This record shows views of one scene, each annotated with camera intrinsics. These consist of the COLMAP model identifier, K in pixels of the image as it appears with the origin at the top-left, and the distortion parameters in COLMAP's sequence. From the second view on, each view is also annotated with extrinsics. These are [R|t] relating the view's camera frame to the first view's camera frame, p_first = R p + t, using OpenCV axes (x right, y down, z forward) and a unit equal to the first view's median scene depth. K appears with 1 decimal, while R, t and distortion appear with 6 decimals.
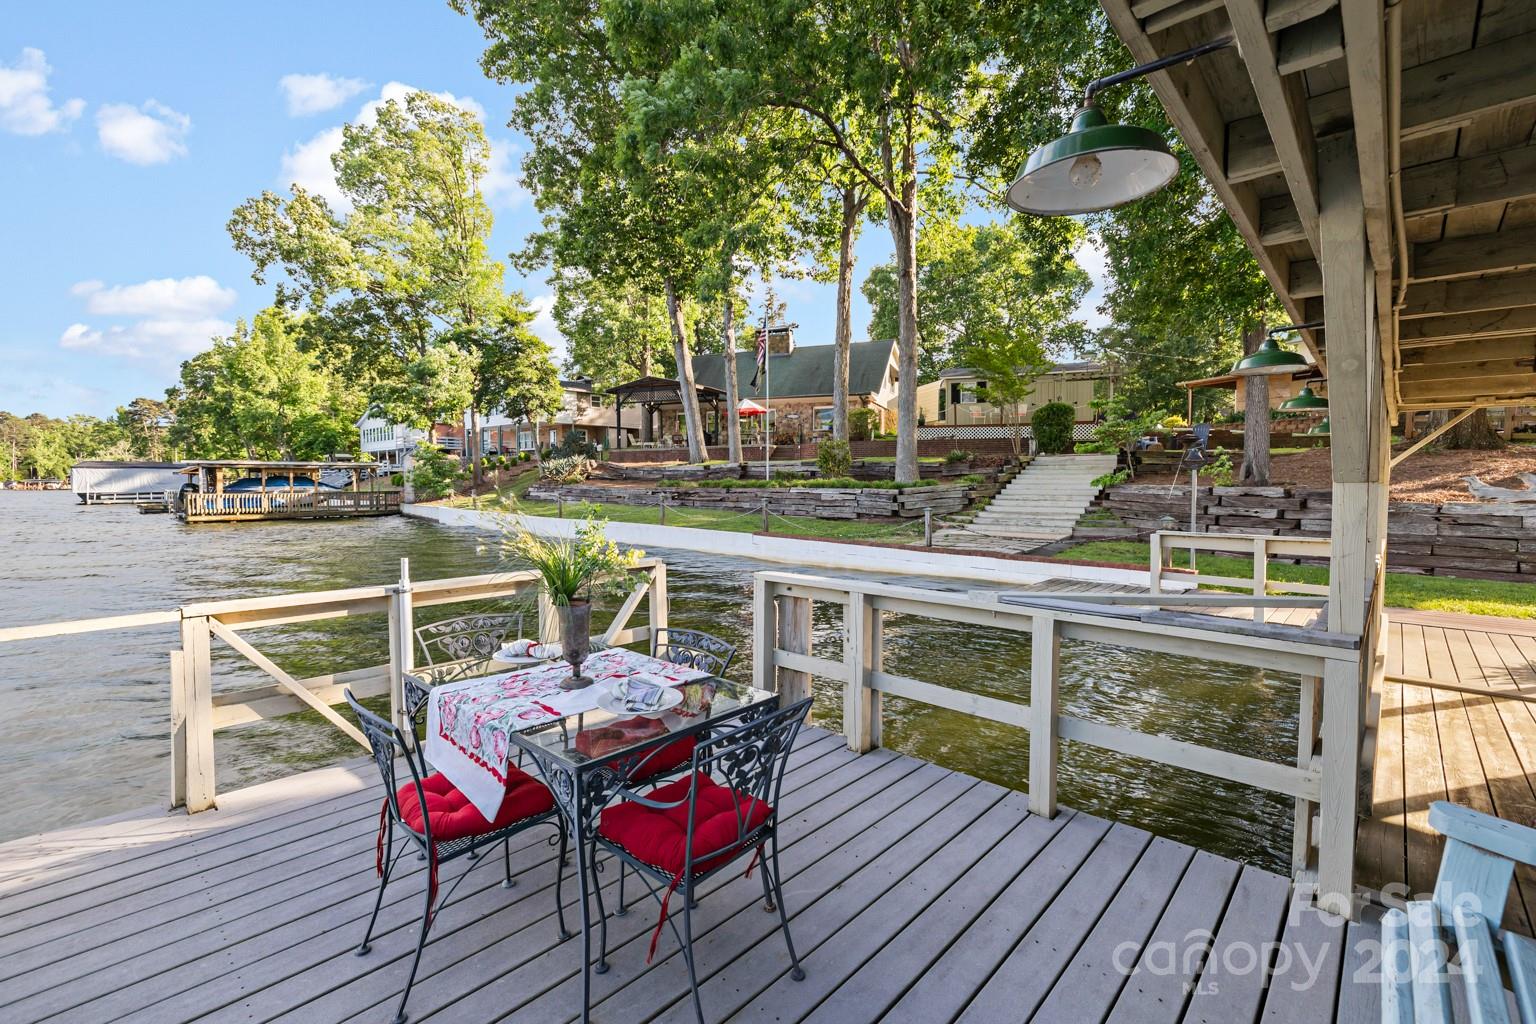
lens RADIAL K [[660.4, 0, 760.0], [0, 660.4, 512.9], [0, 0, 1]] dist [-0.000091, -0.000077]
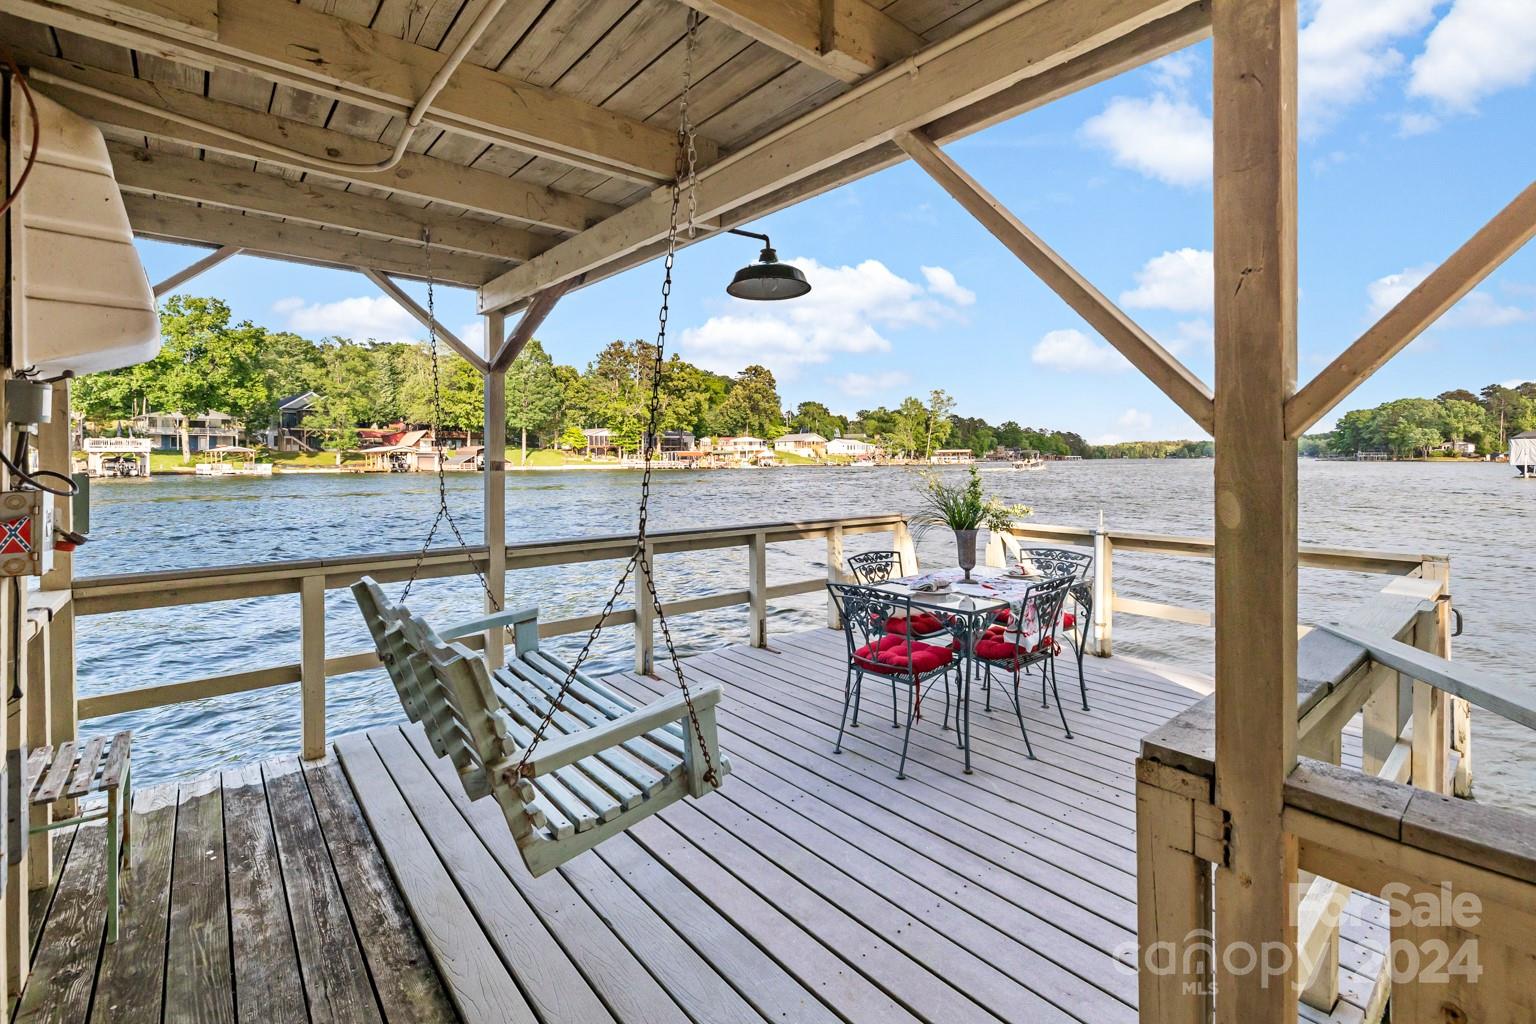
lens RADIAL K [[684.1, 0, 763.2], [0, 684.1, 452.4], [0, 0, 1]] dist [-0.002095, -0.000333]
pose [[-0.110208, -0.005770, -0.993892, 1.380338], [-0.042517, 0.999095, -0.001086, -0.026359], [0.992999, 0.042137, -0.110353, 0.687918]]
